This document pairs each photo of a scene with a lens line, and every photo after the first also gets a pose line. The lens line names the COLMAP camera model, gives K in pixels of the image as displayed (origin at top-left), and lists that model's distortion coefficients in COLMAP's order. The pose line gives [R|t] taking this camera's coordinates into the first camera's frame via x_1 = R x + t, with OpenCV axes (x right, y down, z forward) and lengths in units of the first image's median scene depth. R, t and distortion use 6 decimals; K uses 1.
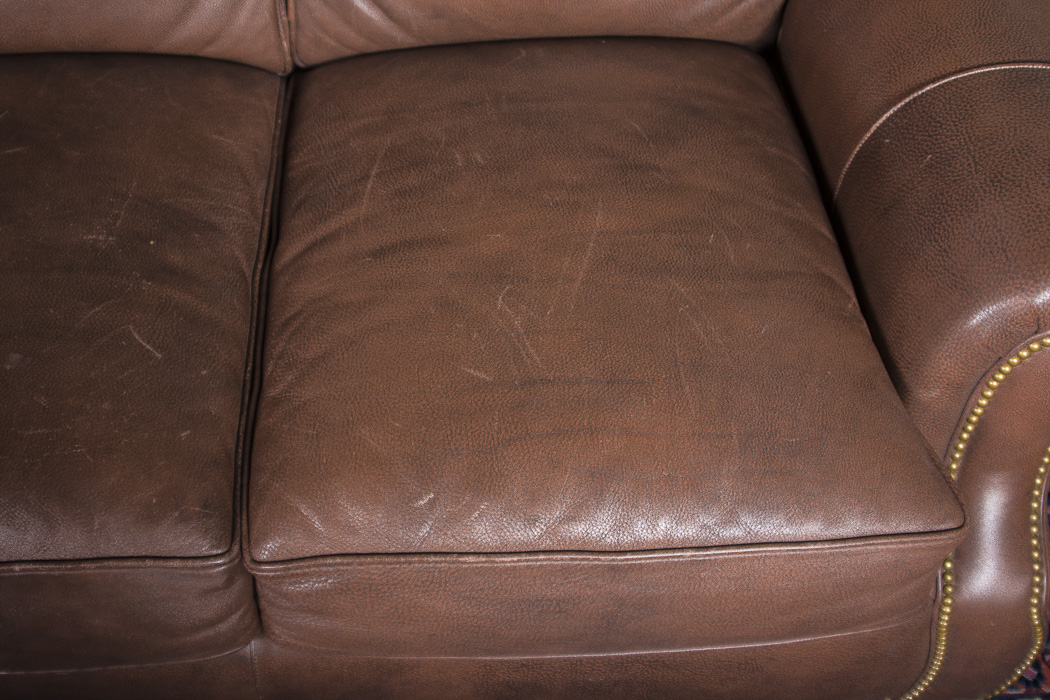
lens RADIAL K [[1290.9, 0, 525.0], [0, 1290.9, 350.0], [0, 0, 1]] dist [-0.161406, 0.101714]
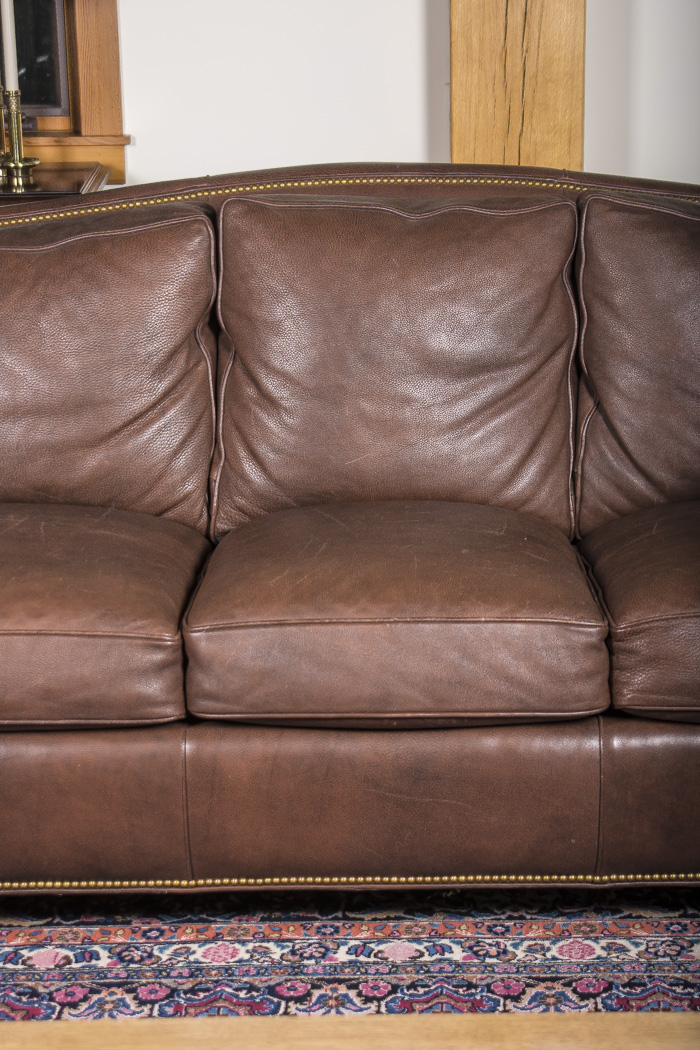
lens RADIAL K [[2580.7, 0, 350.0], [0, 2580.7, 525.0], [0, 0, 1]] dist [0.227765, 0.151914]
pose [[0.996438, -0.027620, -0.079671, -0.232427], [-0.026091, 0.797479, -0.602782, 1.737905], [0.080185, 0.602714, 0.793918, -1.509162]]
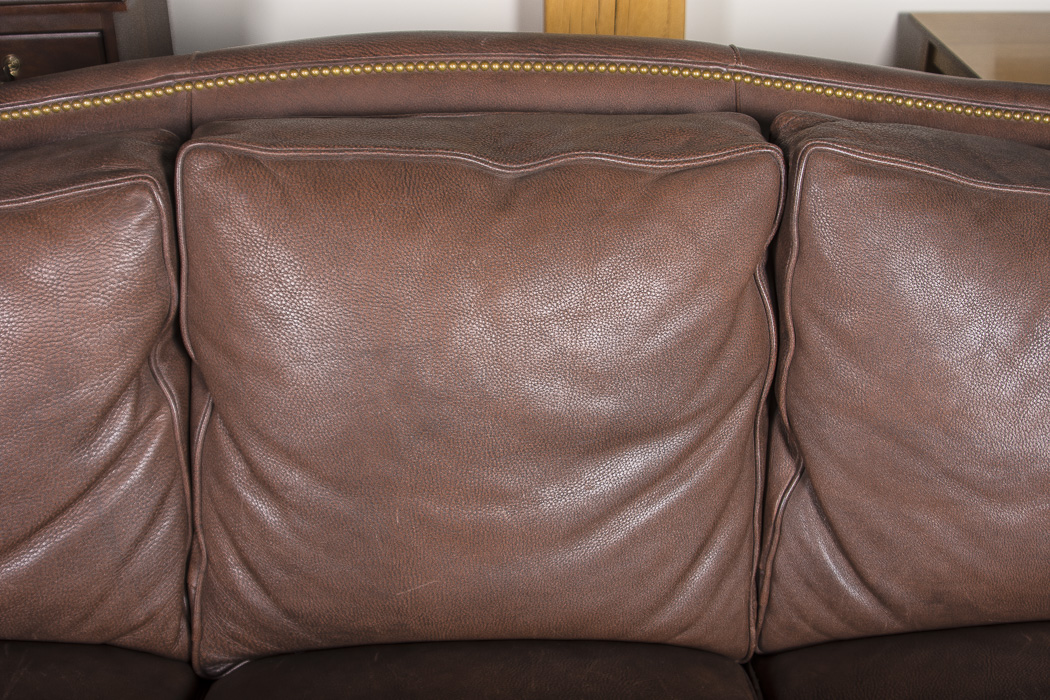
lens RADIAL K [[1371.3, 0, 525.0], [0, 1371.3, 350.0], [0, 0, 1]] dist [-0.139545, 0.104876]
pose [[0.999048, -0.014275, -0.041221, -0.351138], [-0.003193, 0.918475, -0.395467, -0.037998], [0.043505, 0.395222, 0.917555, -0.006129]]
